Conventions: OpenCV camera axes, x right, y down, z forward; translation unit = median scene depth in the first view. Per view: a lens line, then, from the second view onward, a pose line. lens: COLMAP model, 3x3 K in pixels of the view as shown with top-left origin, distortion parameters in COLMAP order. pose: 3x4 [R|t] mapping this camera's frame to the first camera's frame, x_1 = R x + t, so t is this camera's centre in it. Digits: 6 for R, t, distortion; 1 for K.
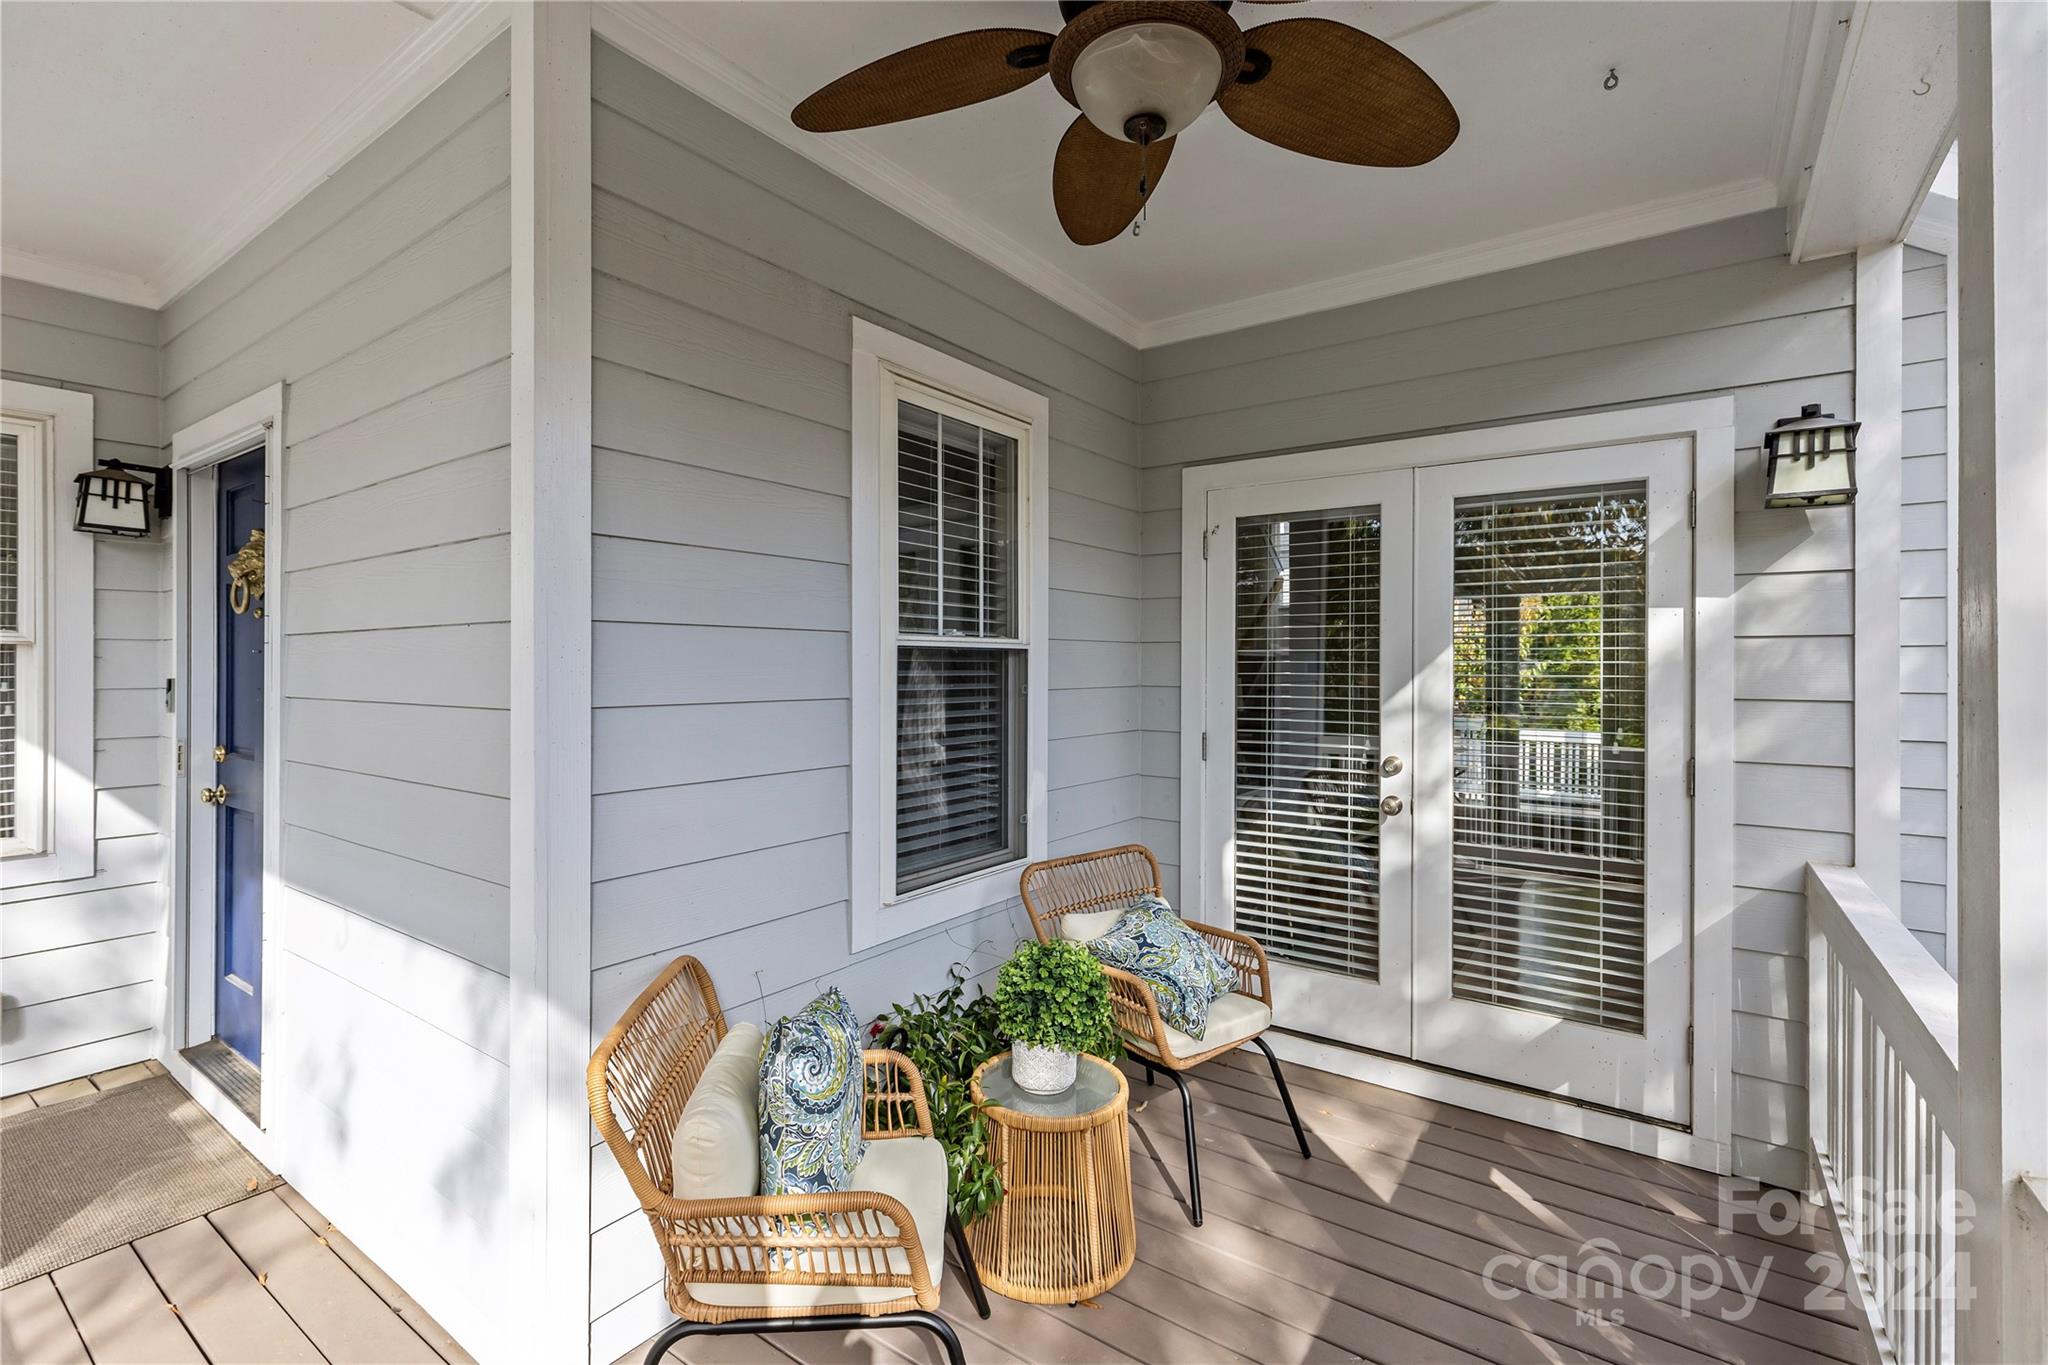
lens RADIAL K [[920.9, 0, 1020.2], [0, 920.9, 665.8], [0, 0, 1]] dist [0.000416, -0.000052]
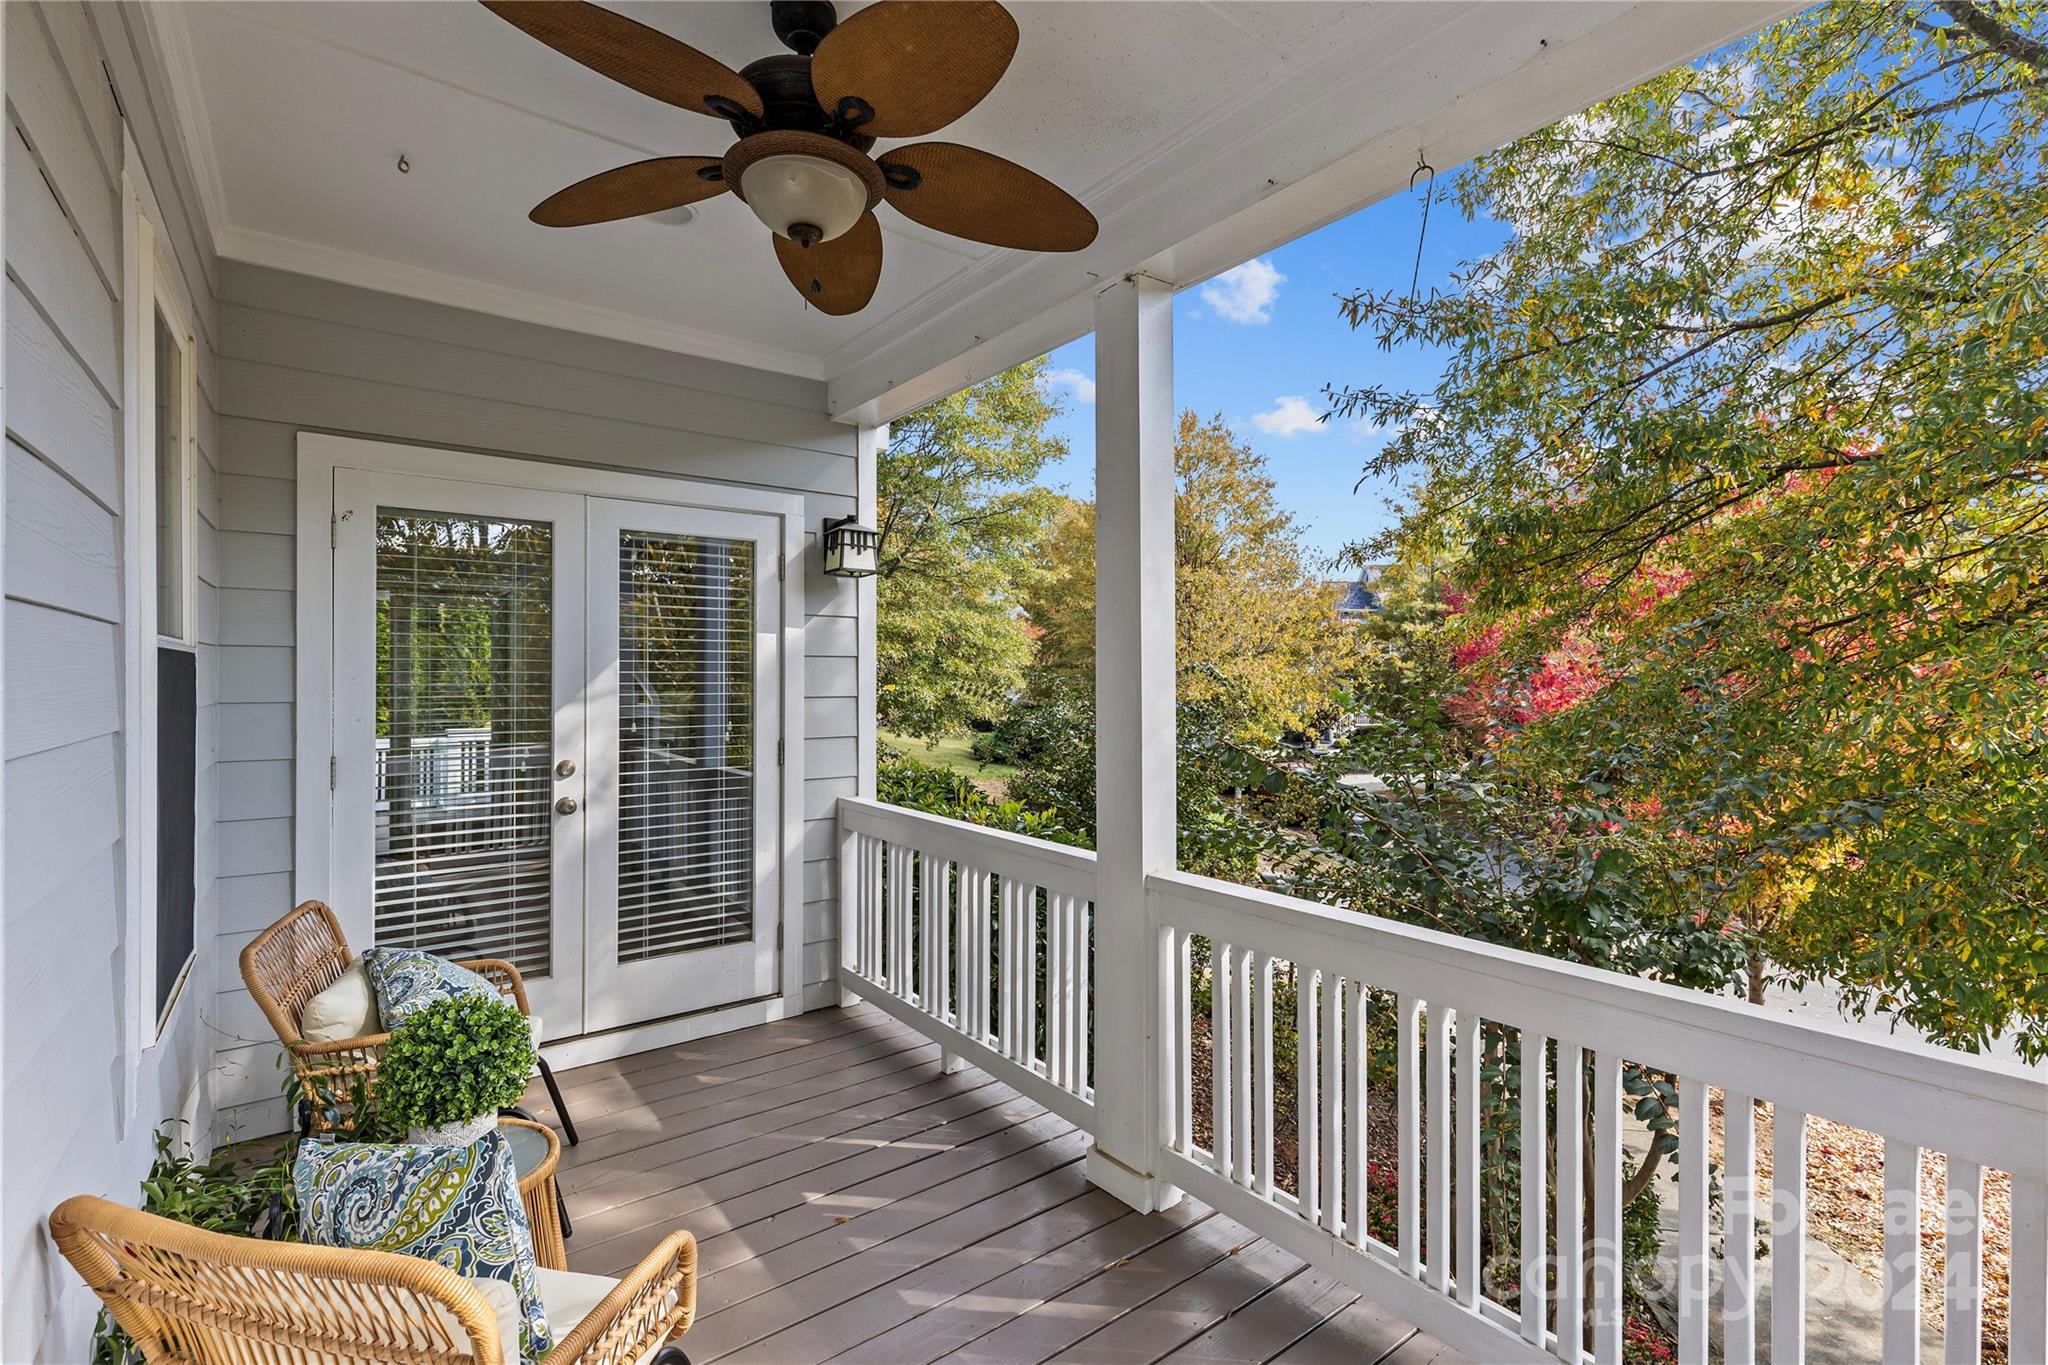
lens RADIAL K [[923.7, 0, 1024.0], [0, 923.7, 682.5], [0, 0, 1]] dist [-0.000394, -0.000087]
pose [[0.291514, -0.010900, 0.956504, -0.551223], [0.001001, 0.999938, 0.011090, -0.004396], [-0.956566, -0.002276, 0.291507, 0.209973]]
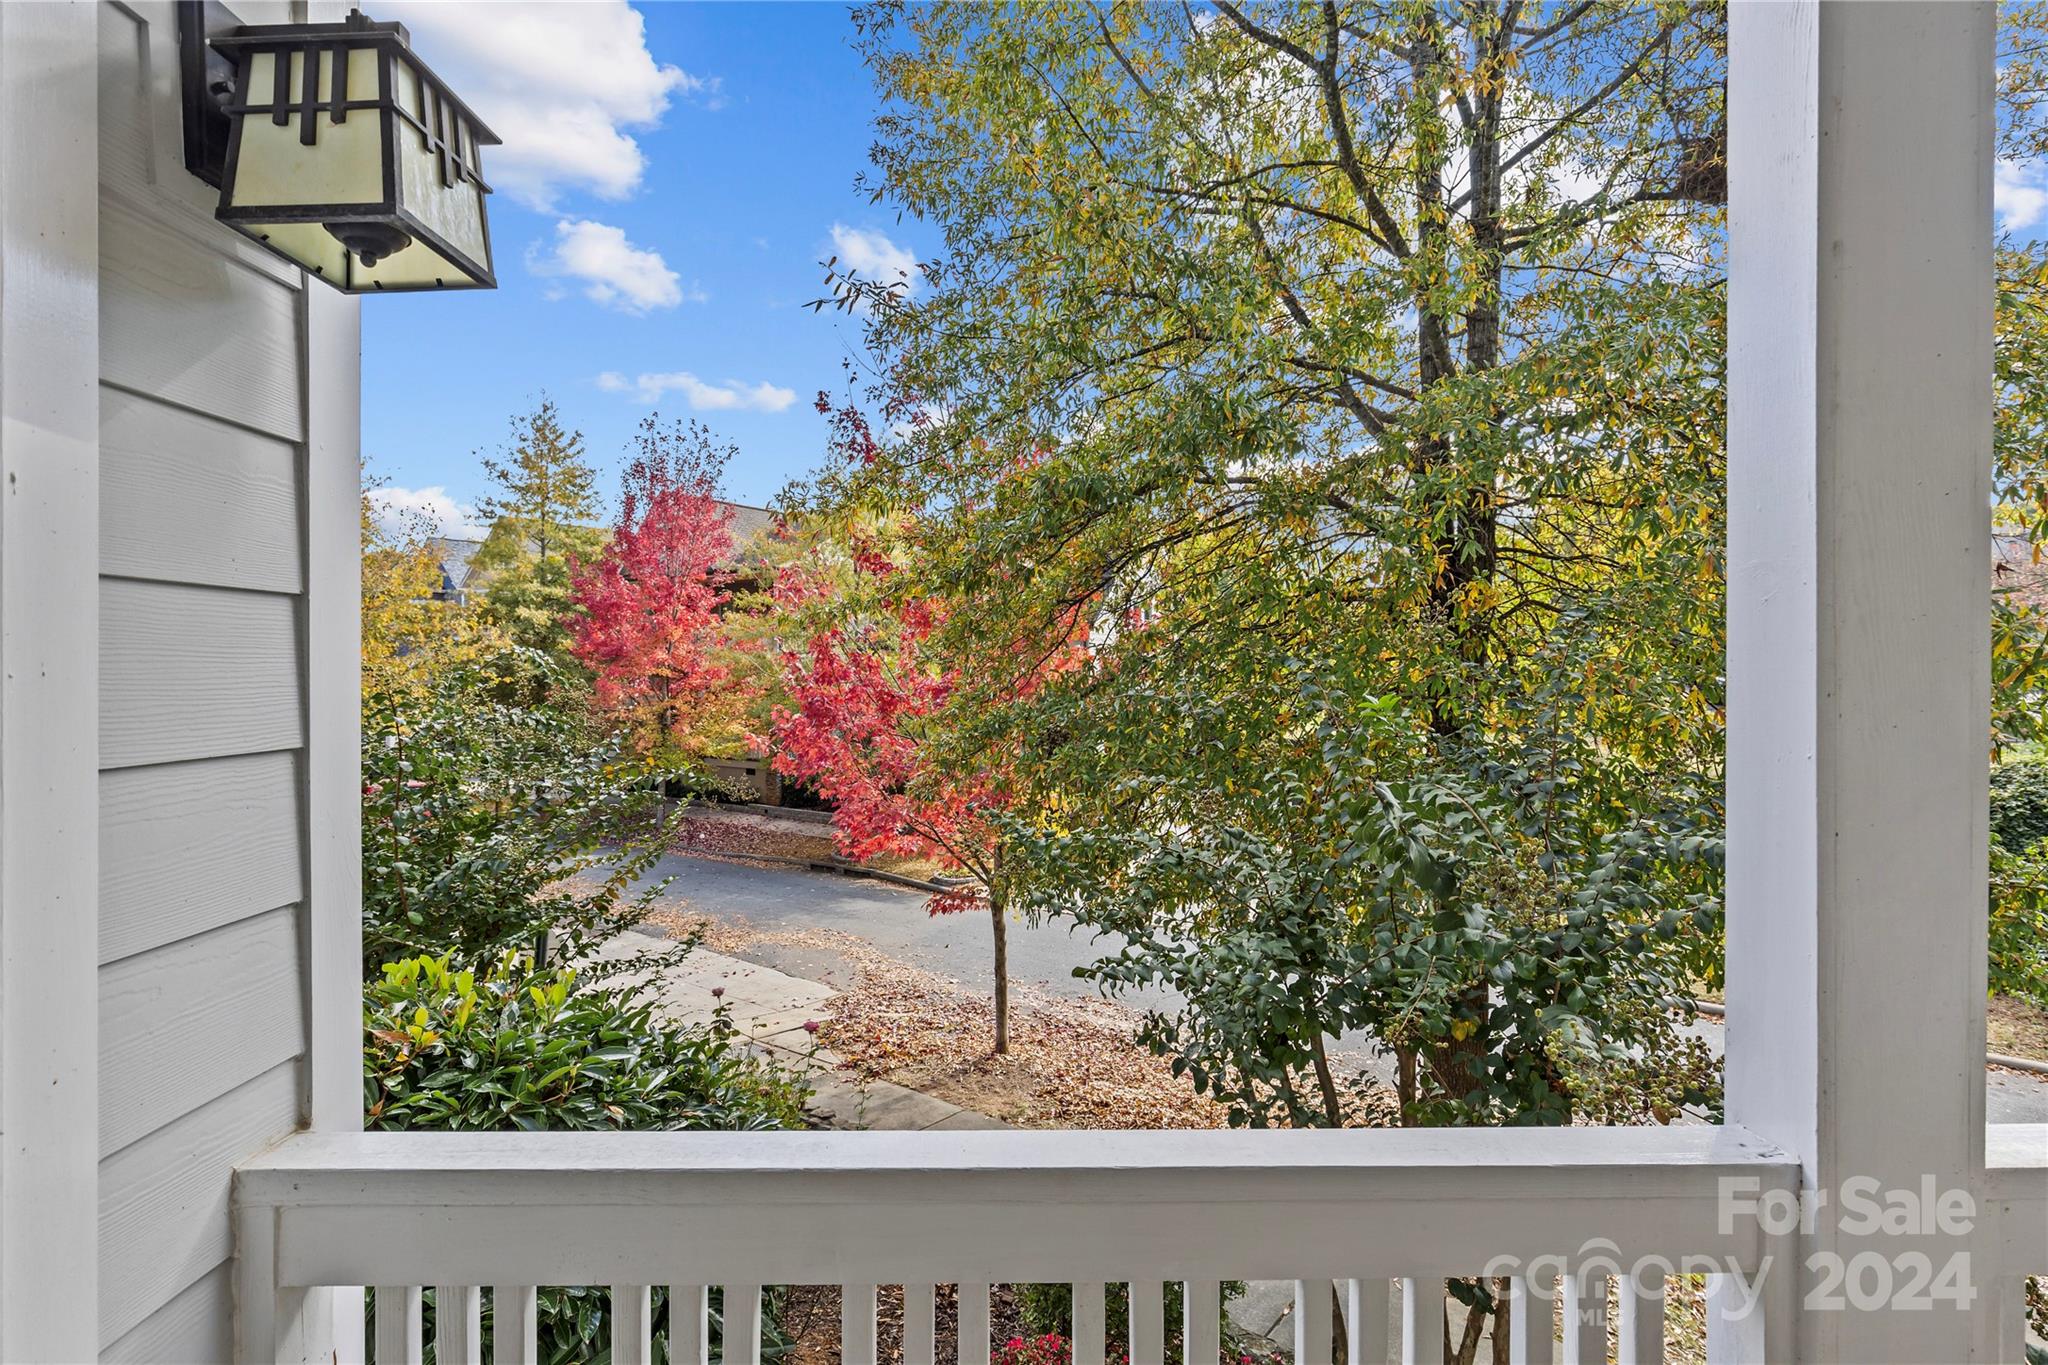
lens RADIAL K [[974.9, 0, 1024.0], [0, 974.9, 682.5], [0, 0, 1]] dist [0.000546, 0.000140]
pose [[-0.582482, -0.016345, 0.812679, 0.340751], [-0.004682, 0.999849, 0.016754, -0.003687], [-0.812830, 0.005954, -0.582470, 0.937135]]
